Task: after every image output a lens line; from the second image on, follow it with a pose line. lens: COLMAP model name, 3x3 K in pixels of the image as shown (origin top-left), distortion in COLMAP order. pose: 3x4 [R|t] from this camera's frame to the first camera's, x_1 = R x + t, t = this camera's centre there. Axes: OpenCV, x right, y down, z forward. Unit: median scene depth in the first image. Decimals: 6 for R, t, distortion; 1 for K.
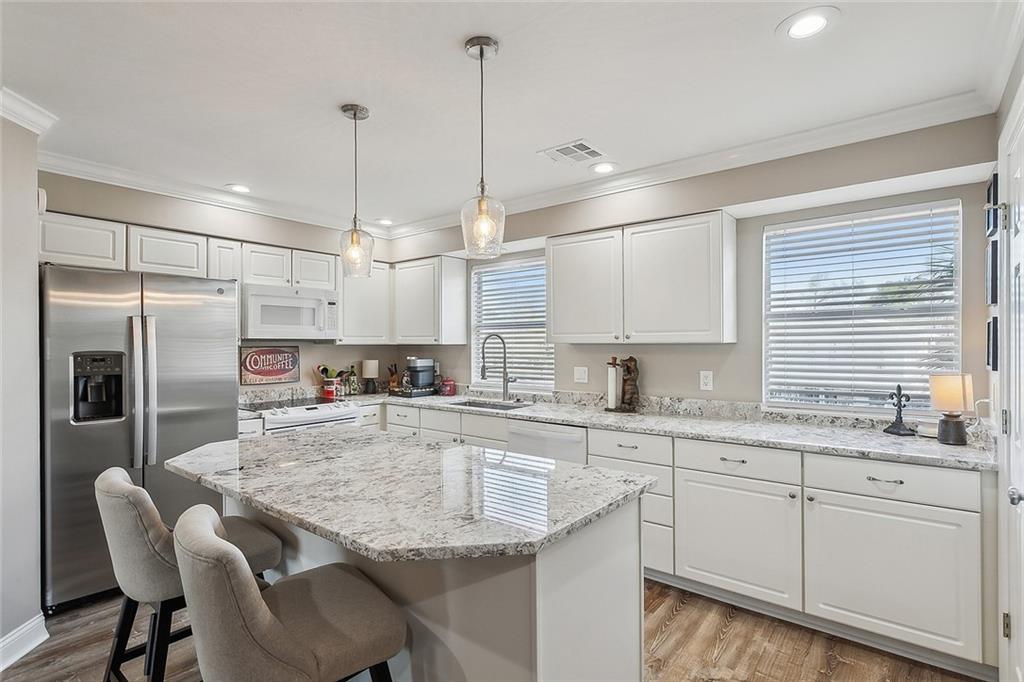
lens RADIAL K [[500.4, 0, 509.1], [0, 500.4, 342.7], [0, 0, 1]] dist [0.001366, -0.000331]
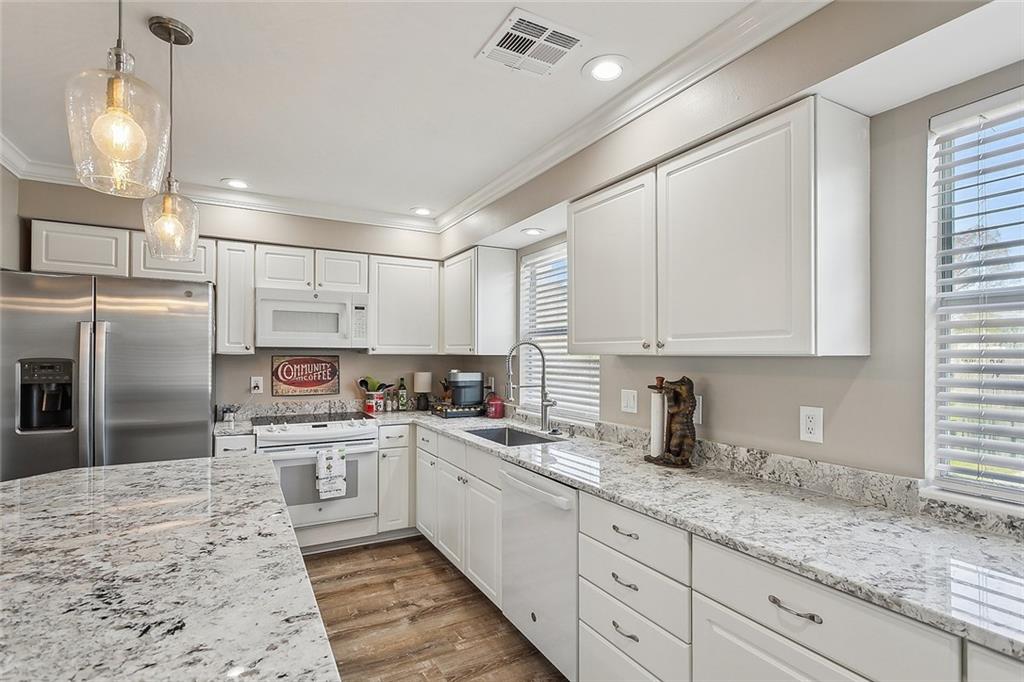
lens RADIAL K [[495.7, 0, 511.0], [0, 495.7, 350.9], [0, 0, 1]] dist [0.001254, 0.000823]
pose [[0.924084, 0.005229, -0.382153, 0.252444], [-0.007589, 0.999960, -0.004668, 0.000191], [0.382113, 0.007214, 0.924087, 0.315241]]
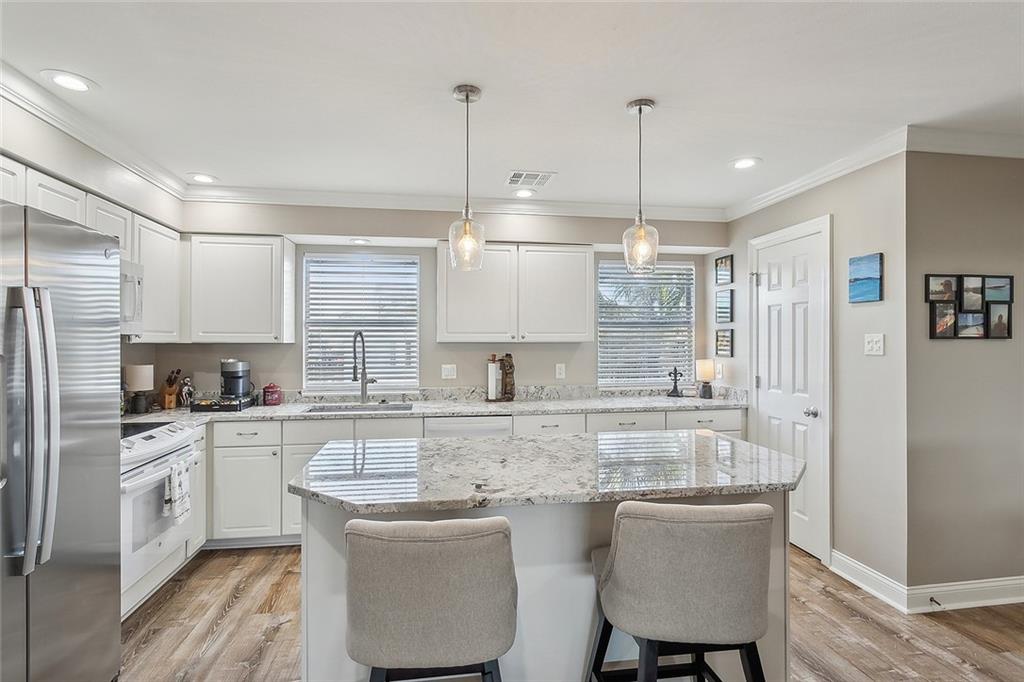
lens RADIAL K [[502.5, 0, 505.5], [0, 502.5, 339.1], [0, 0, 1]] dist [-0.000403, 0.000137]
pose [[0.674438, 0.008207, 0.738286, -0.568138], [-0.003192, 0.999961, -0.008200, 0.003257], [-0.738325, 0.003173, 0.674438, 0.188418]]
